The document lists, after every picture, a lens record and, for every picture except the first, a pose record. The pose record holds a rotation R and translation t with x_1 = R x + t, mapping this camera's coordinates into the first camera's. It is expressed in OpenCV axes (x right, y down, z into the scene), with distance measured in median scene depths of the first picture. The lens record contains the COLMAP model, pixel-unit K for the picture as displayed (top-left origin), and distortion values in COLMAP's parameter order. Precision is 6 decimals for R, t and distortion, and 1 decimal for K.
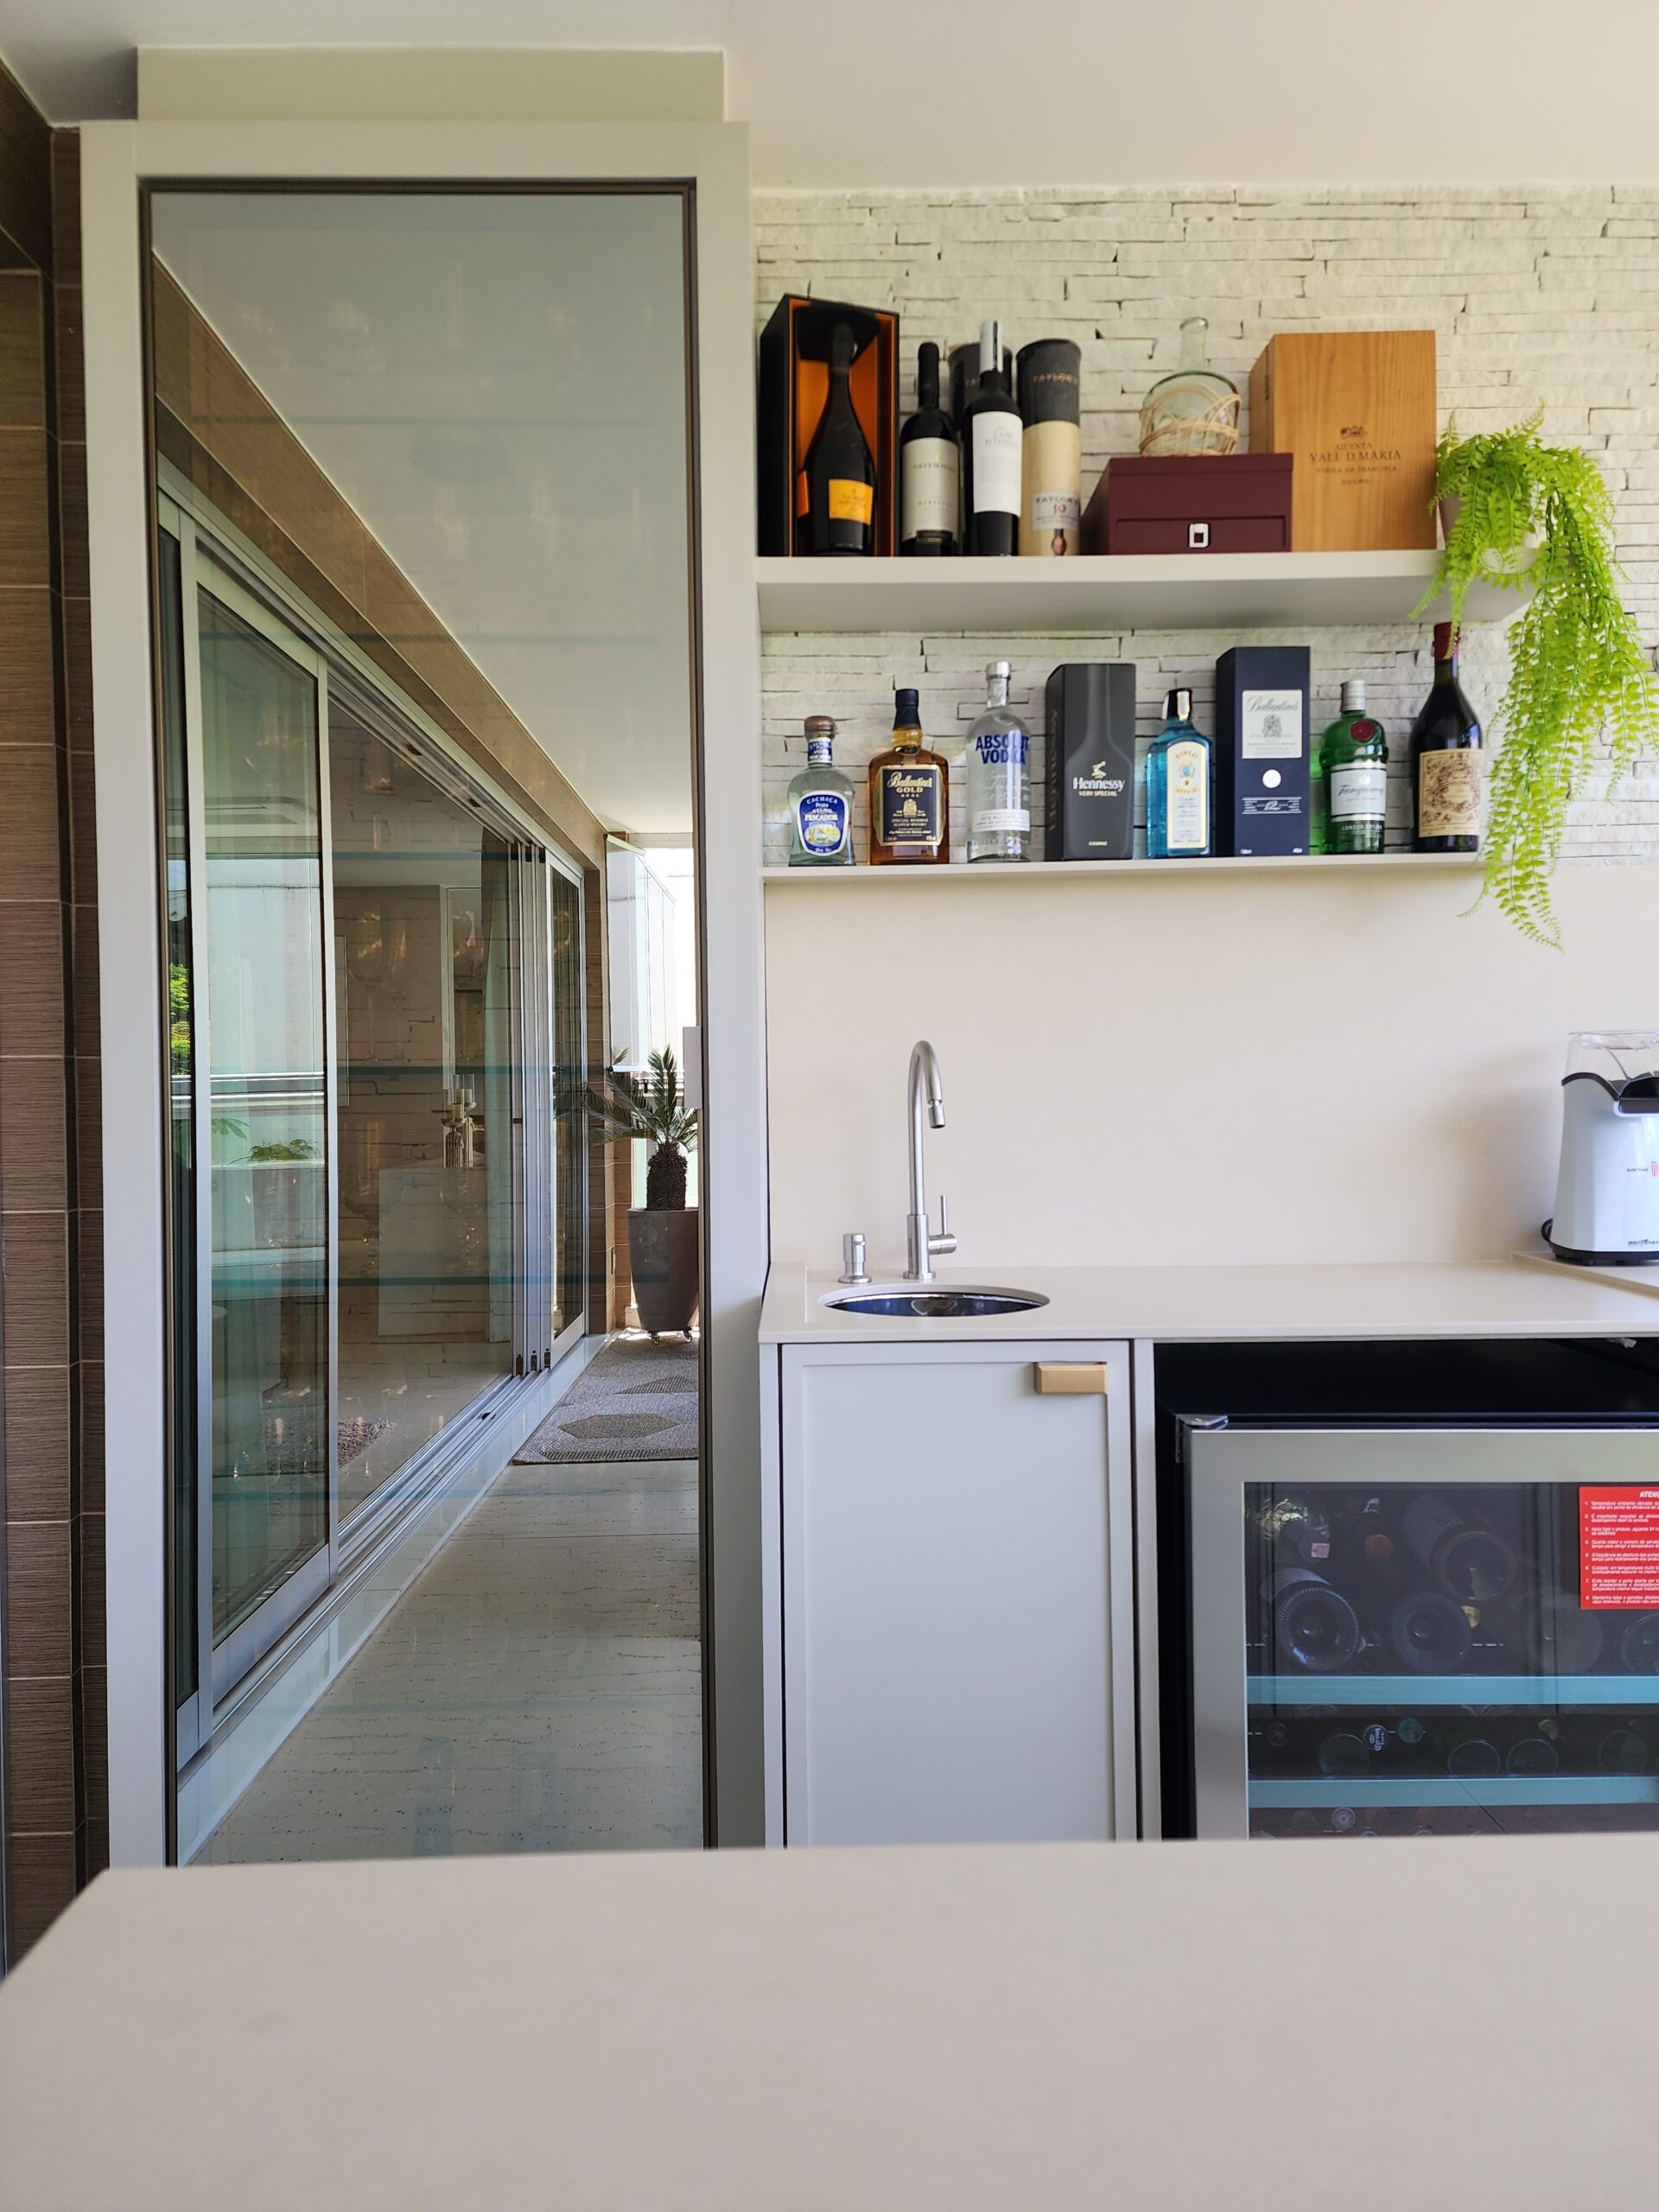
lens RADIAL K [[1475.0, 0, 819.2], [0, 1475.0, 1100.9], [0, 0, 1]] dist [0.082850, -0.075956]
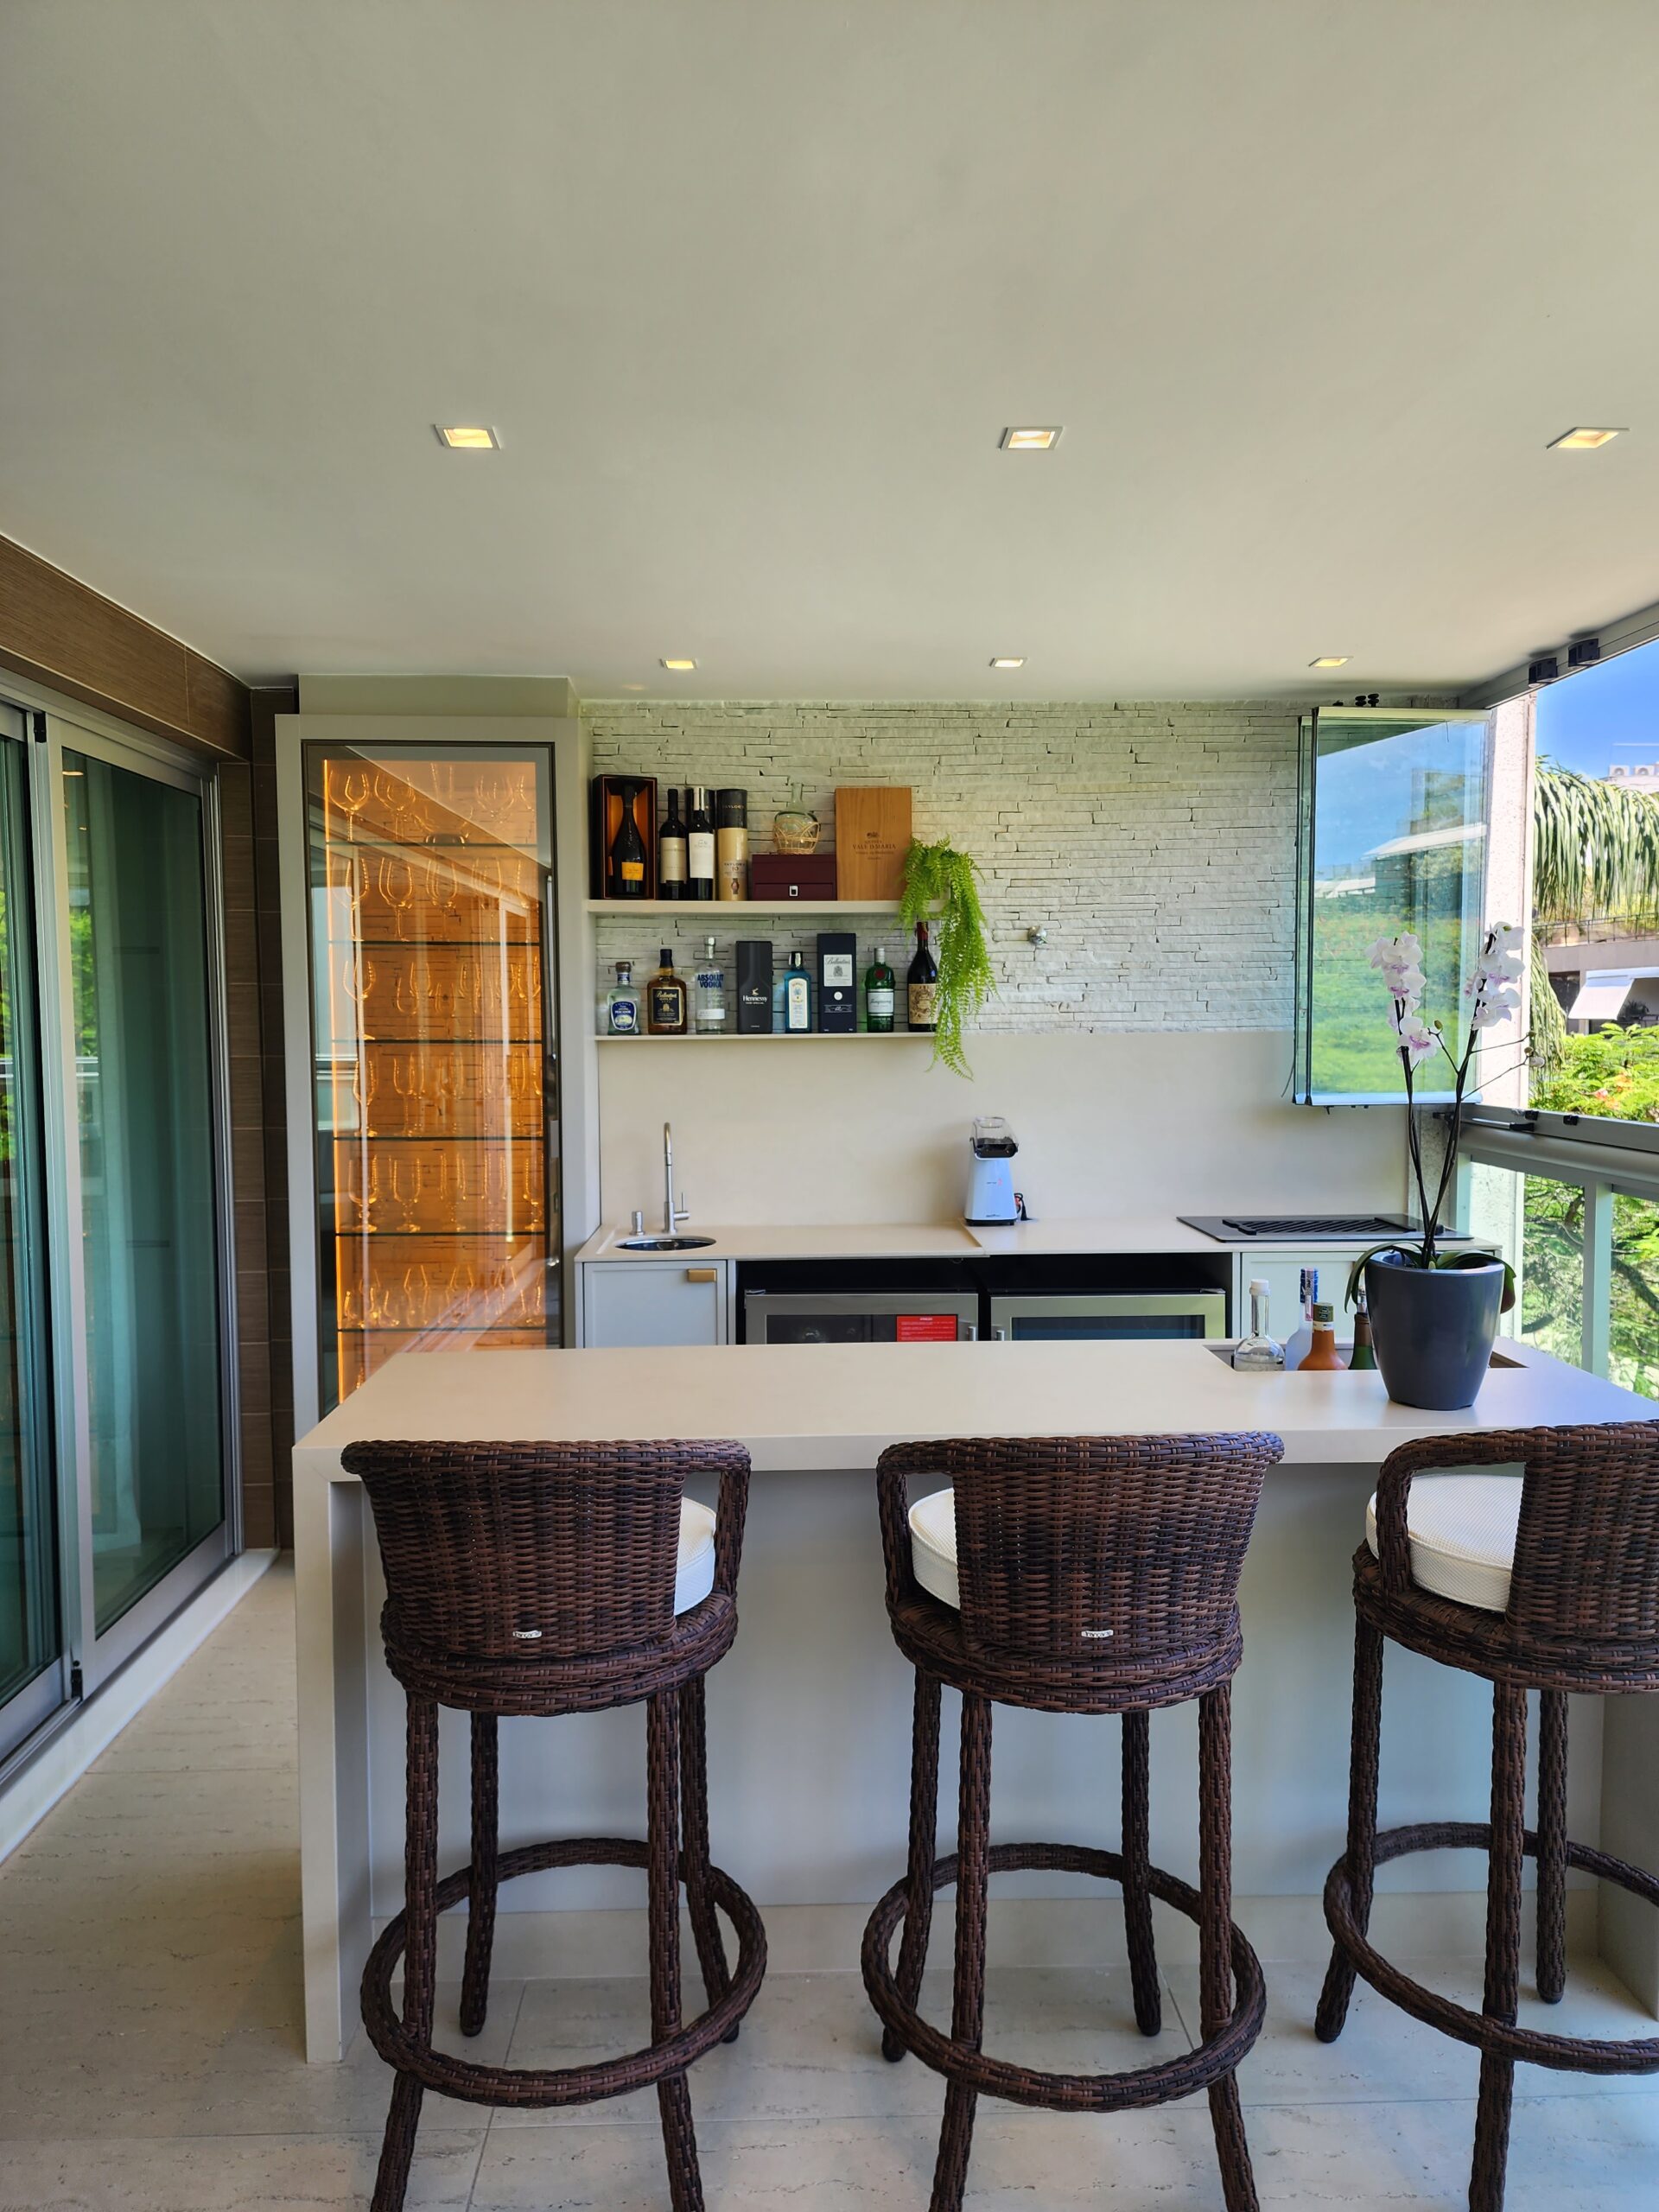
lens RADIAL K [[1483.2, 0, 829.5], [0, 1483.2, 1106.0], [0, 0, 1]] dist [0.181967, -0.374230]
pose [[0.999639, 0.005043, 0.026385, 0.235626], [-0.006487, 0.998469, 0.054924, -0.175323], [-0.026067, -0.055075, 0.998142, -1.102833]]
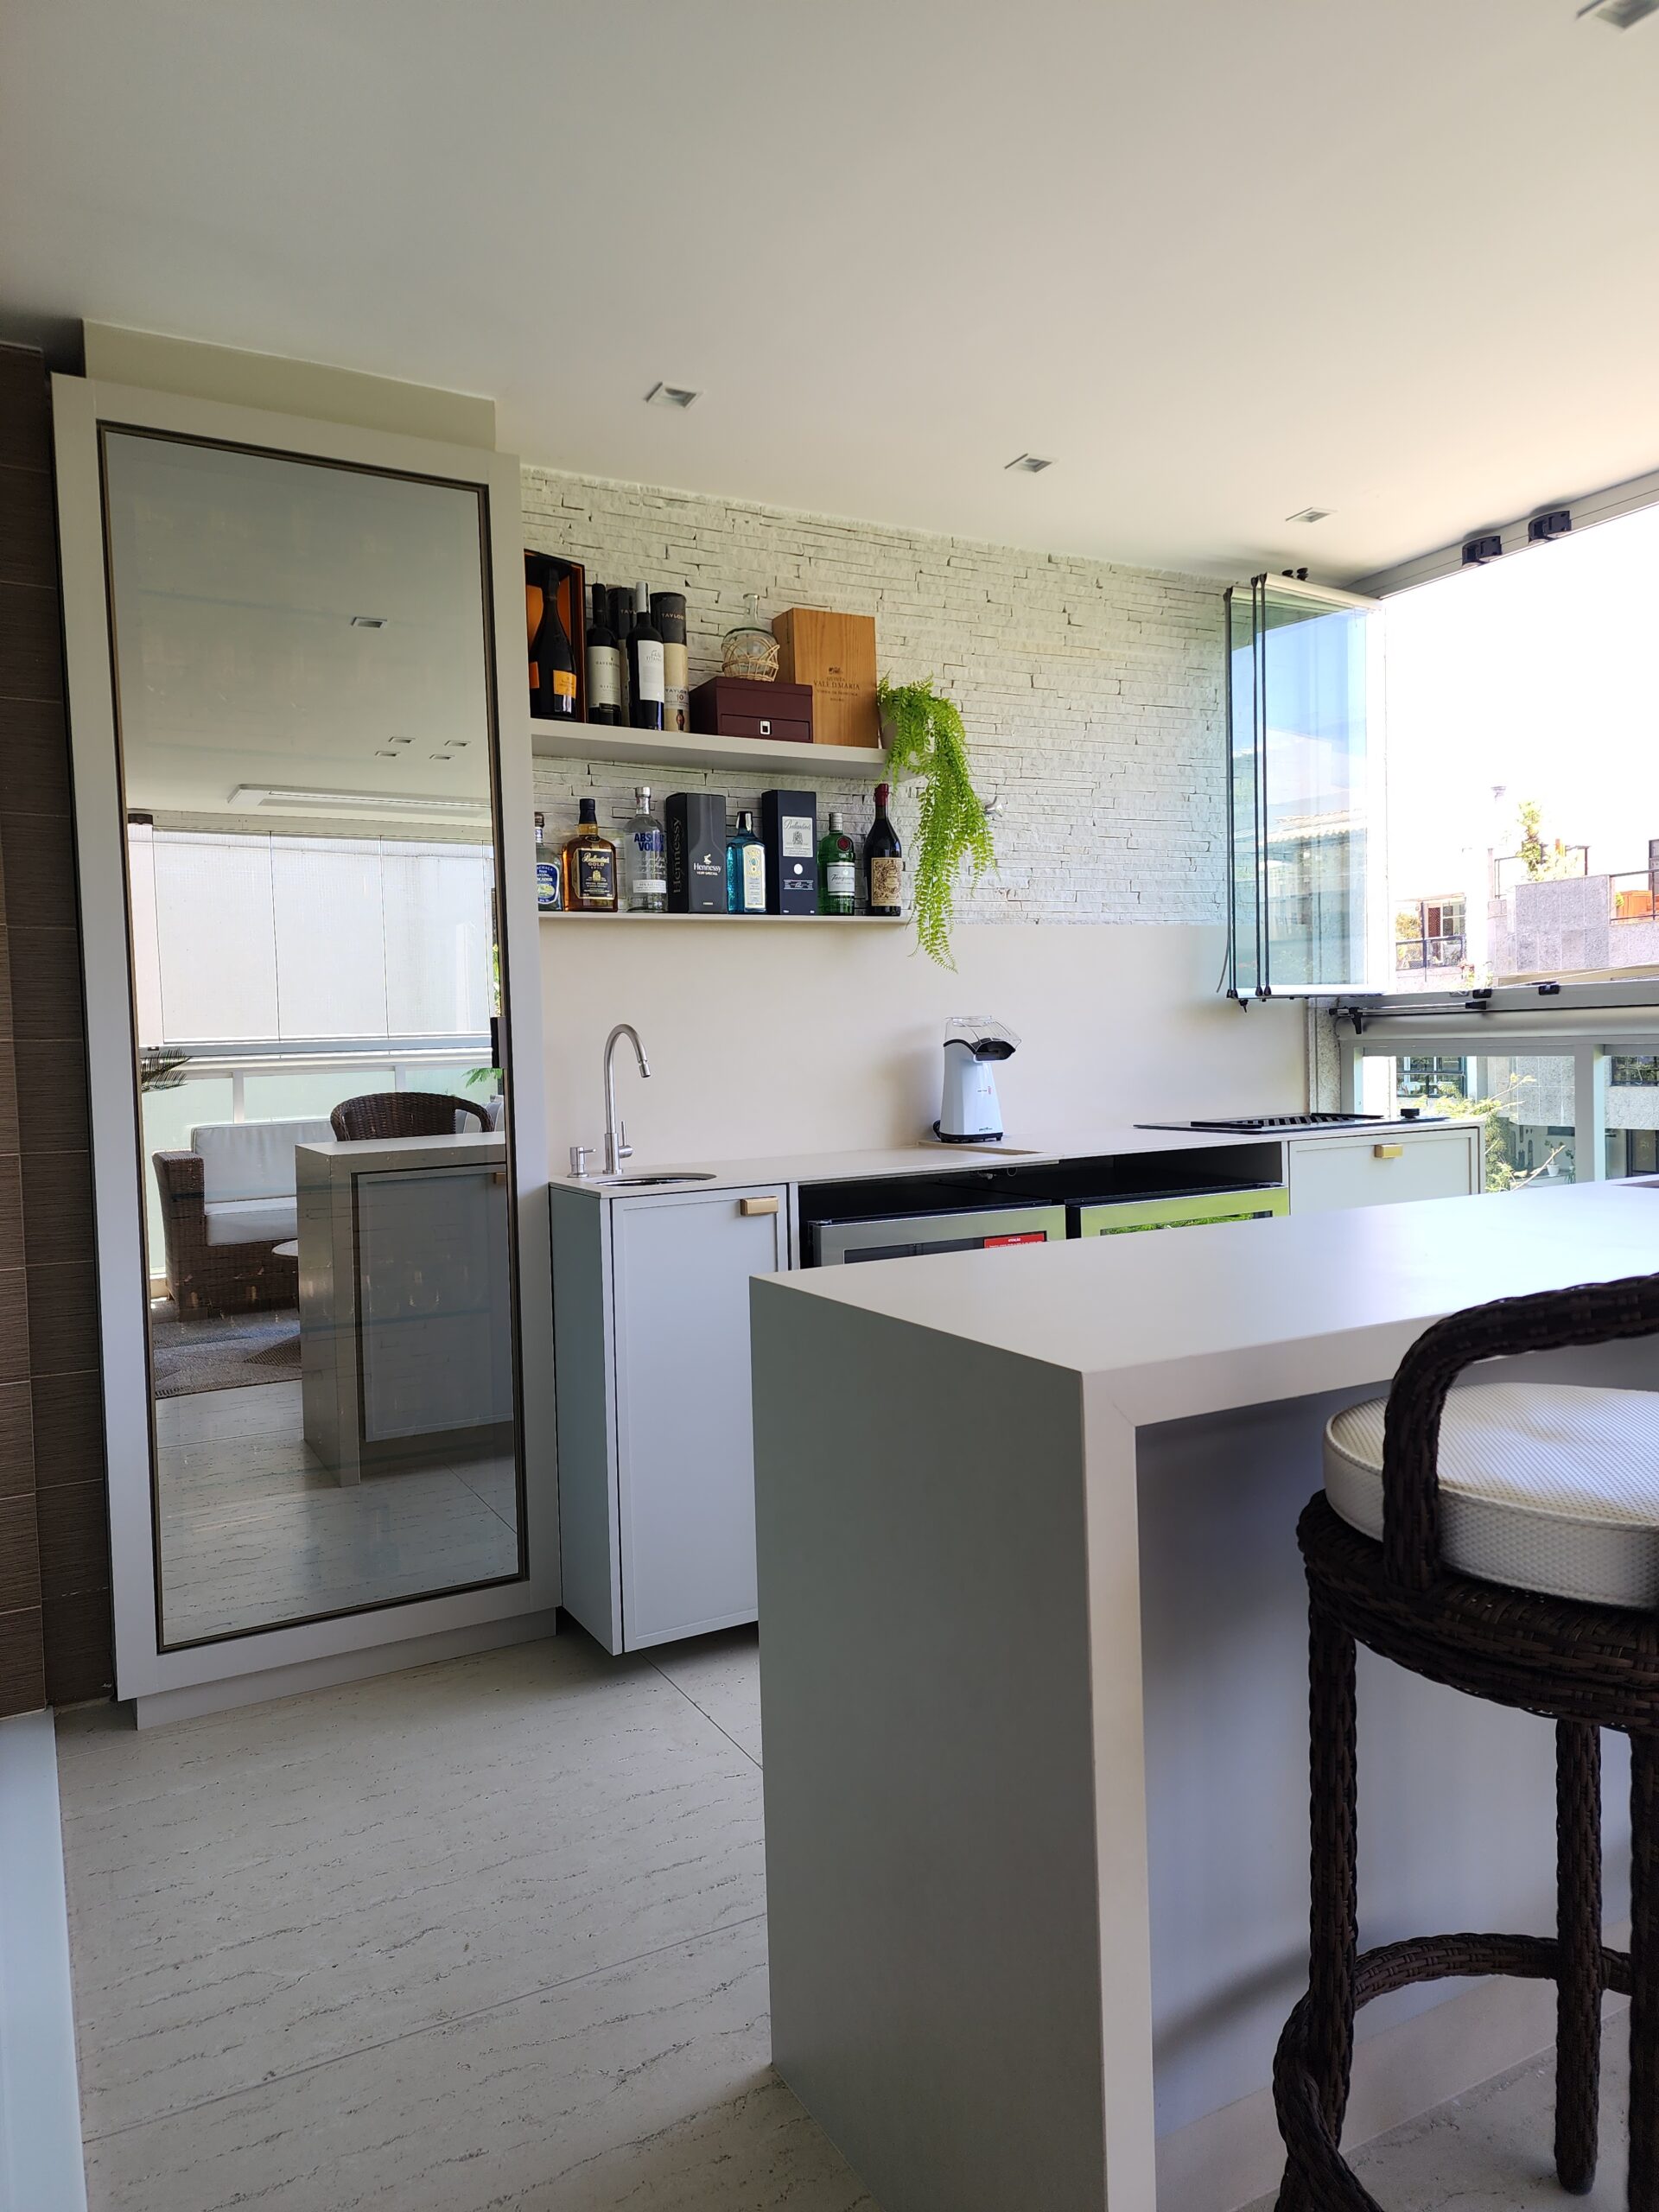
lens RADIAL K [[1483.2, 0, 829.5], [0, 1483.2, 1106.0], [0, 0, 1]] dist [0.181967, -0.374230]
pose [[0.883396, -0.032942, 0.467469, -0.469953], [0.023299, 0.999380, 0.026397, 0.010964], [-0.468048, -0.012428, 0.883615, -0.527198]]
